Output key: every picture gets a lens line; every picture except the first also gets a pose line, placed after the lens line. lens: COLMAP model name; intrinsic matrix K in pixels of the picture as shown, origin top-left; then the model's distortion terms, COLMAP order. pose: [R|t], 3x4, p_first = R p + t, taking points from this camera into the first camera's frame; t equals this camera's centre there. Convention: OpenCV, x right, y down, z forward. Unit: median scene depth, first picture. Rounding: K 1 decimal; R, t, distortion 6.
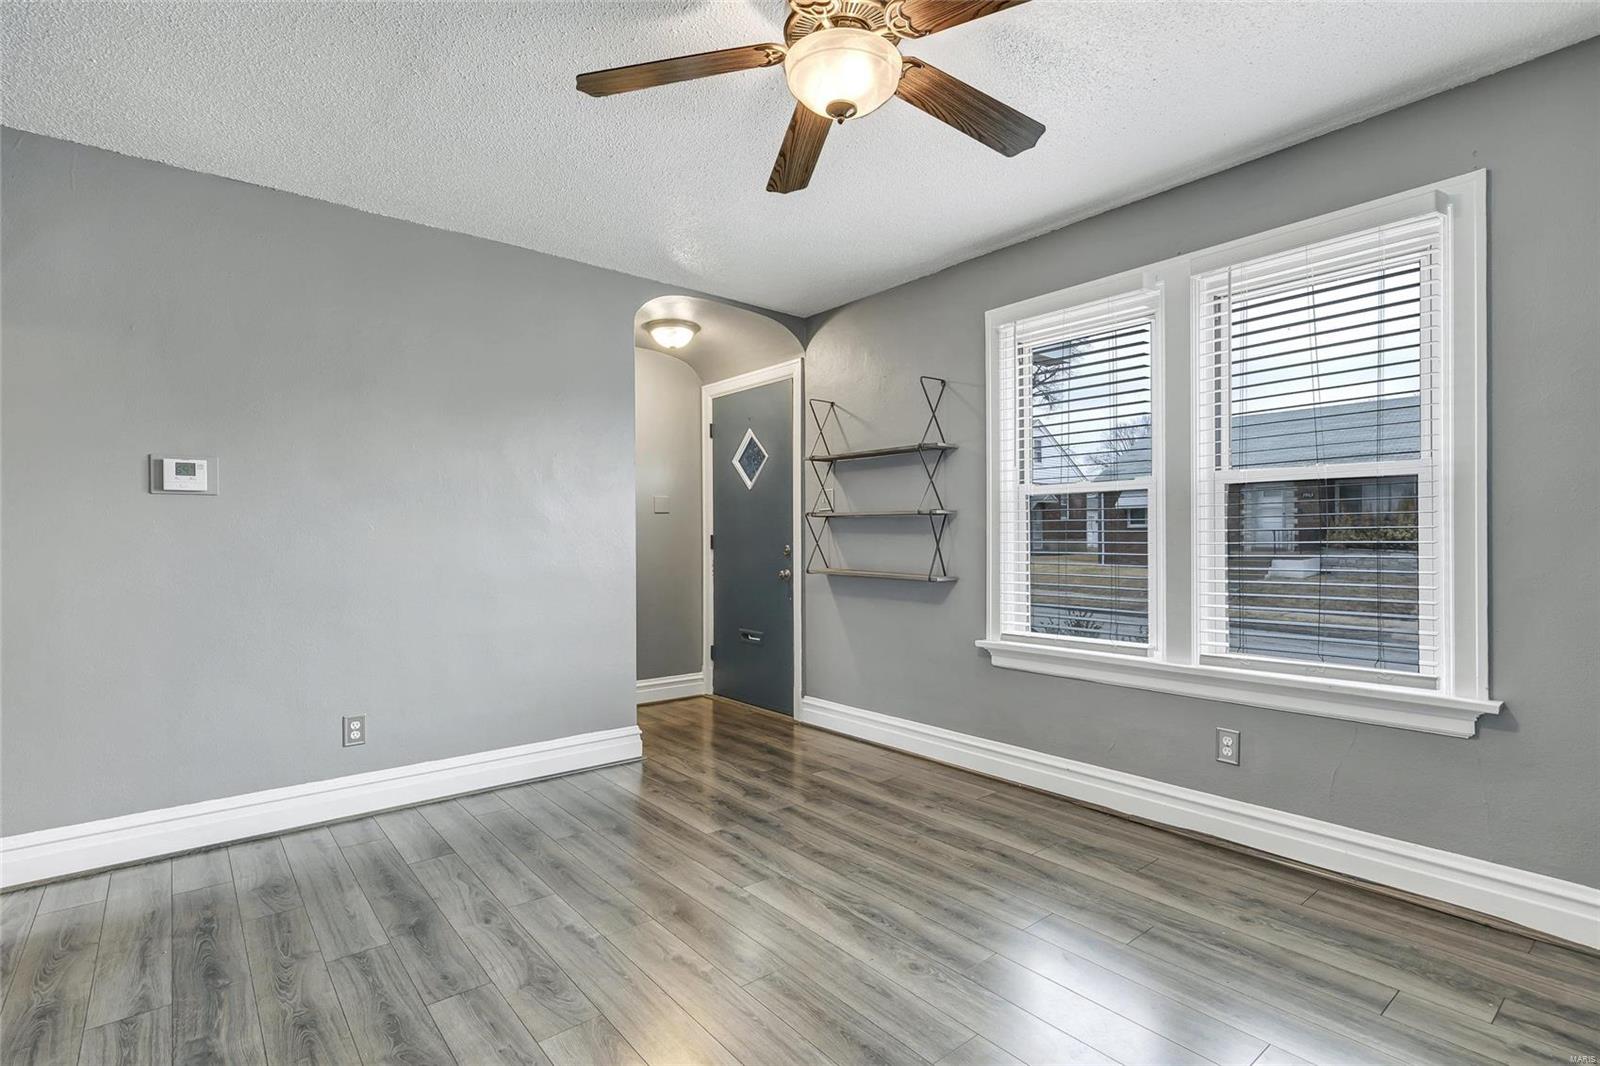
lens RADIAL K [[758.2, 0, 797.5], [0, 758.2, 542.0], [0, 0, 1]] dist [0.011958, 0.000590]
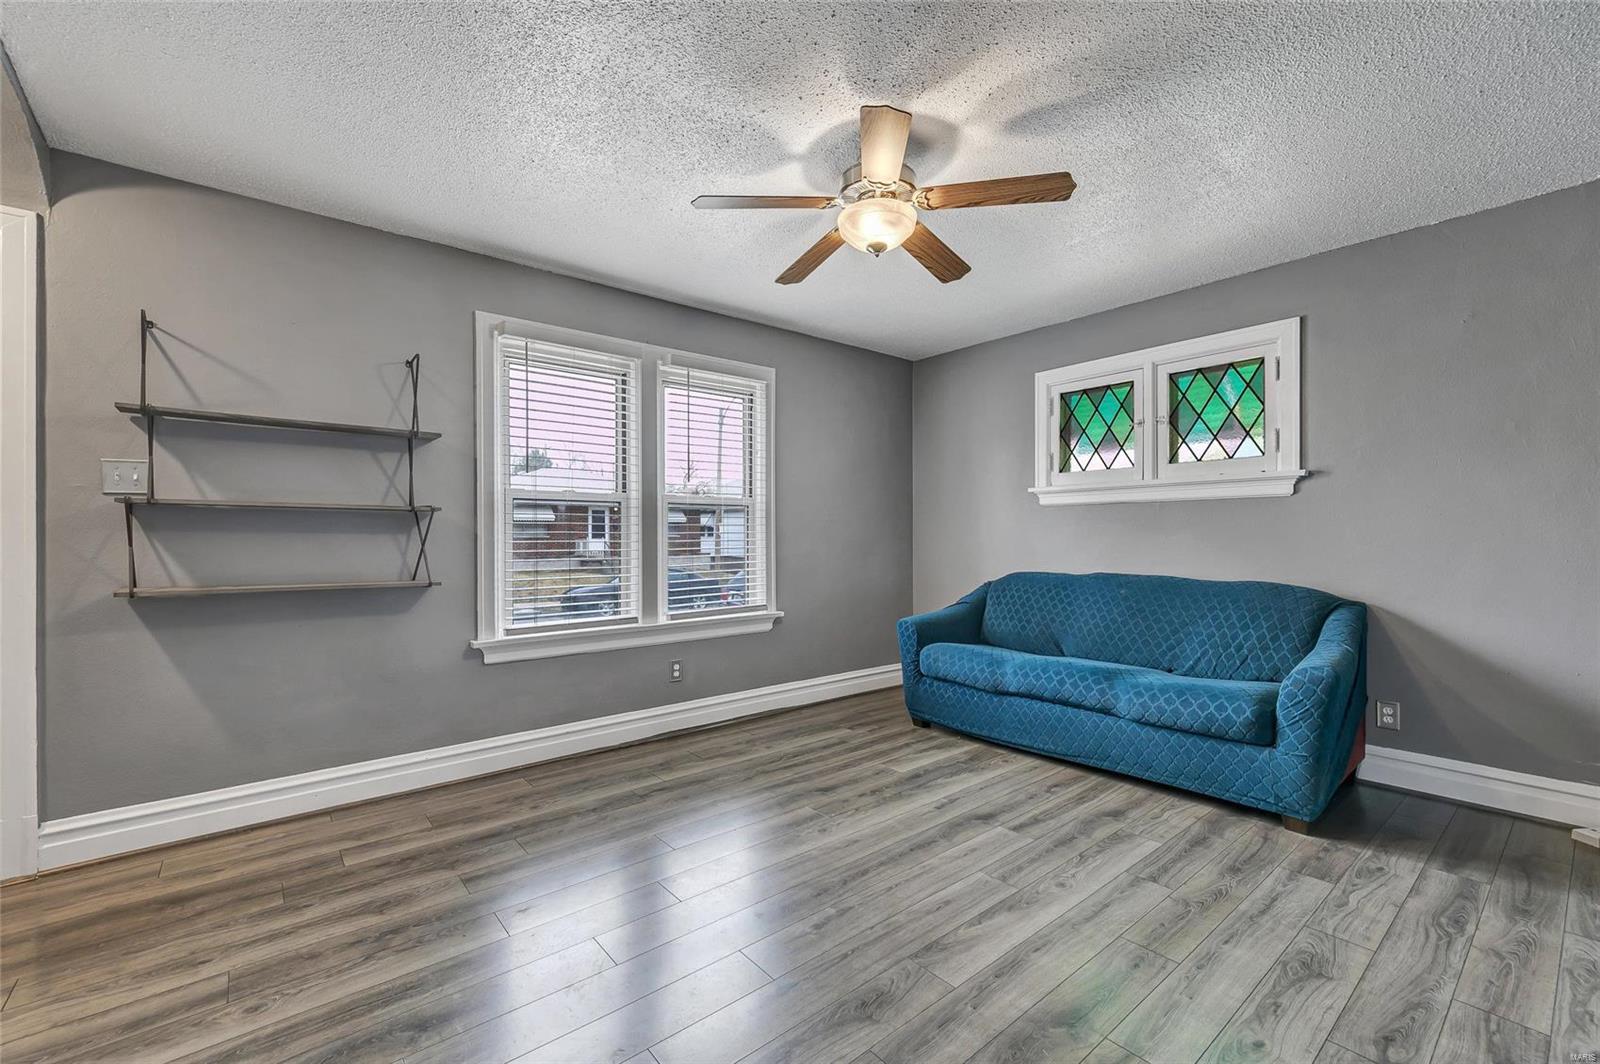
lens RADIAL K [[671.4, 0, 800.0], [0, 671.4, 532.0], [0, 0, 1]] dist [0.003017, -0.000038]
pose [[-0.005186, 0.008002, 0.999955, -0.818421], [0.006056, 0.999950, -0.007971, -0.003779], [-0.999968, 0.006014, -0.005234, 0.750671]]
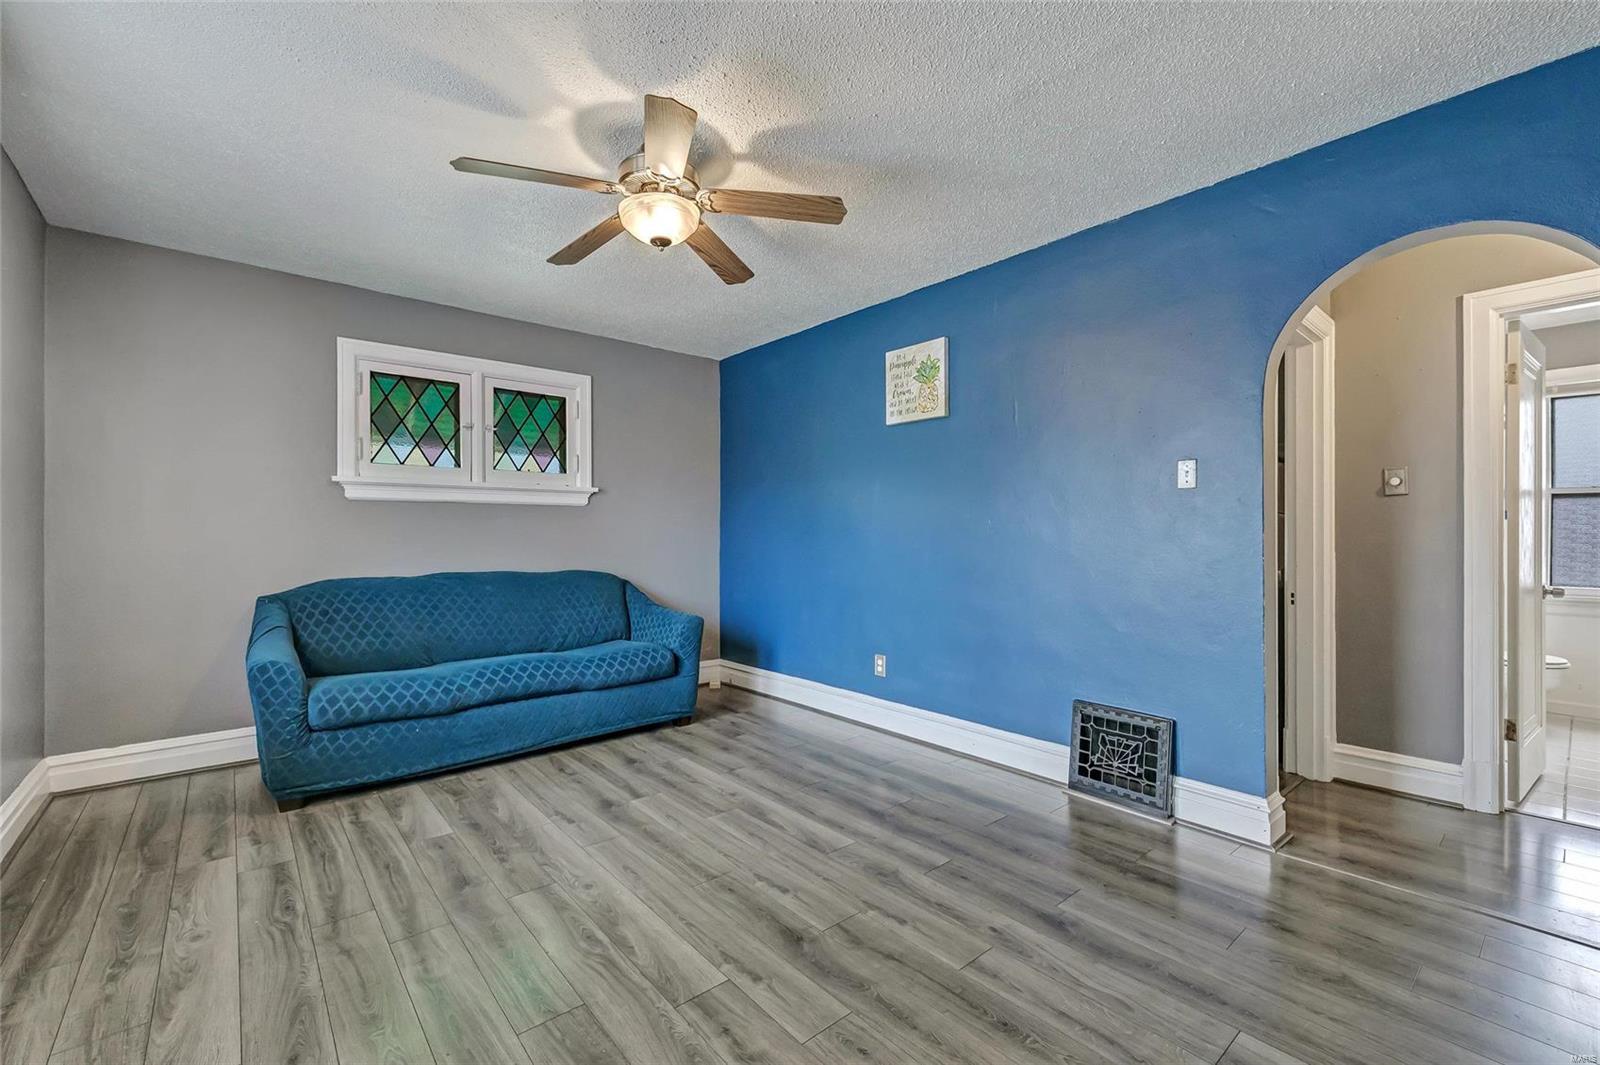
lens RADIAL K [[671.4, 0, 800.0], [0, 671.4, 532.5], [0, 0, 1]] dist [0.003017, -0.000038]
pose [[-0.999736, 0.002612, -0.022834, -0.116121], [0.002638, 0.999996, -0.001088, -0.004612], [0.022831, -0.001148, -0.999739, 1.494791]]
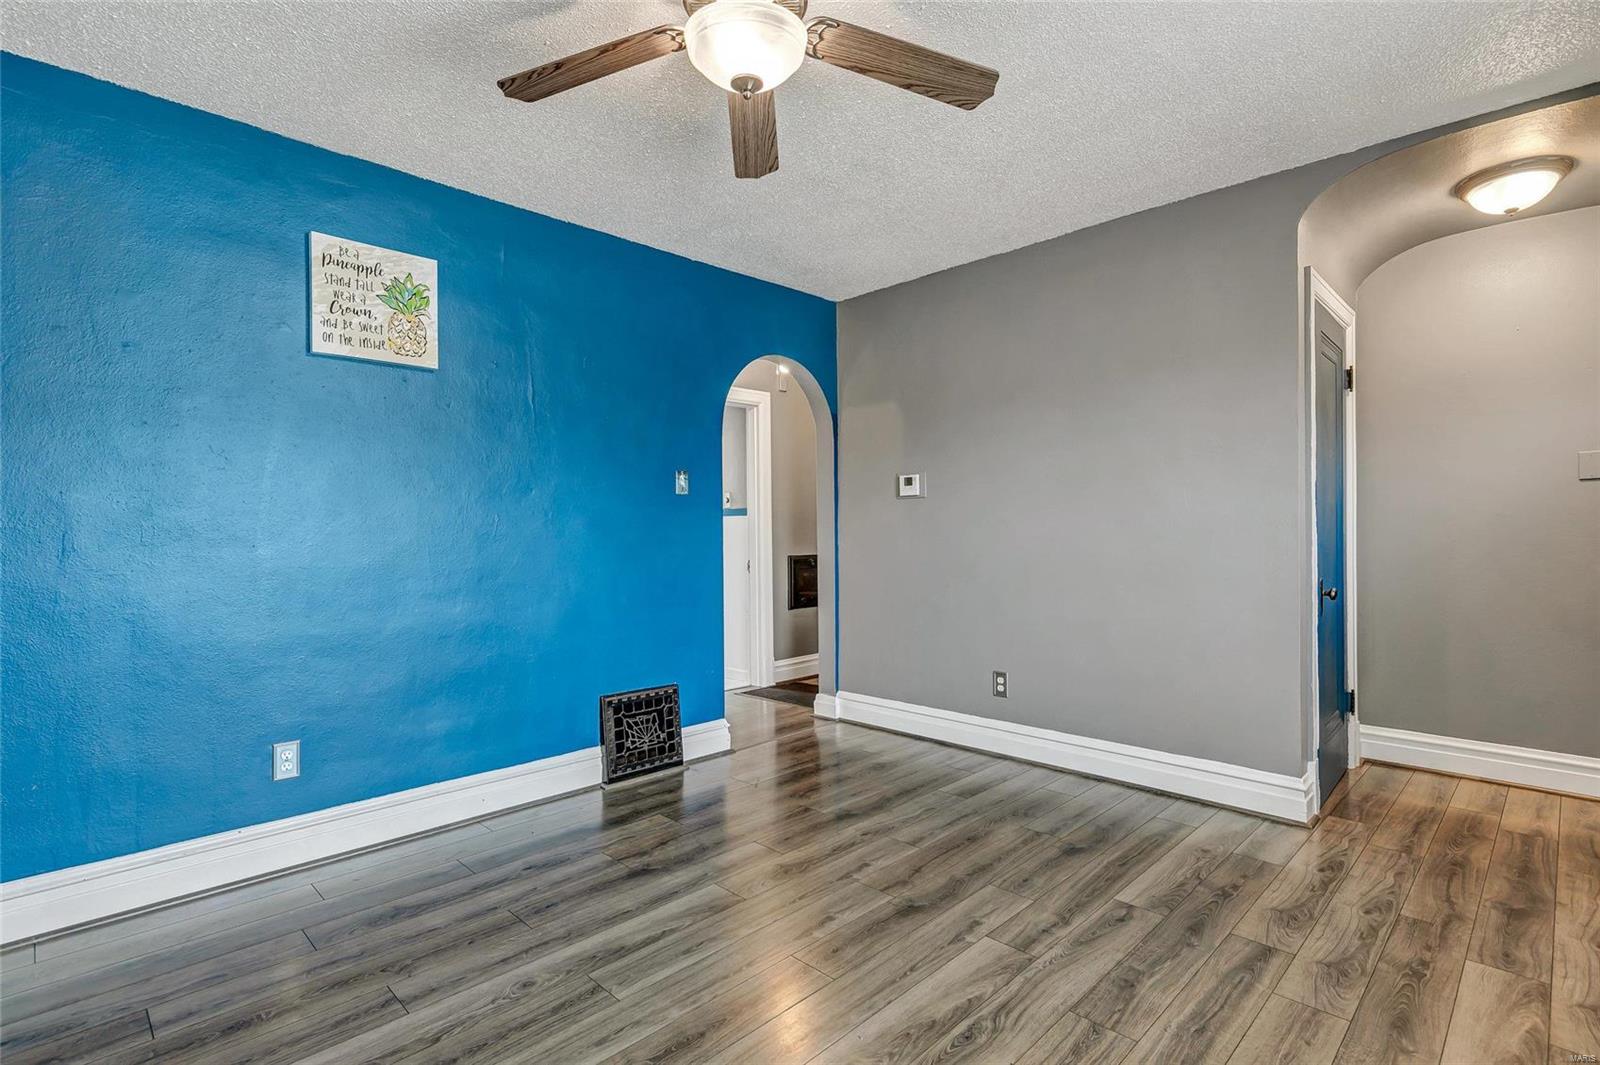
lens RADIAL K [[764.8, 0, 800.0], [0, 764.8, 532.5], [0, 0, 1]] dist [0.006892, 0.000697]
pose [[0.102256, 0.007923, -0.994727, 0.673771], [0.006109, 0.999944, 0.008593, -0.008801], [0.994739, -0.006955, 0.102202, 0.621809]]
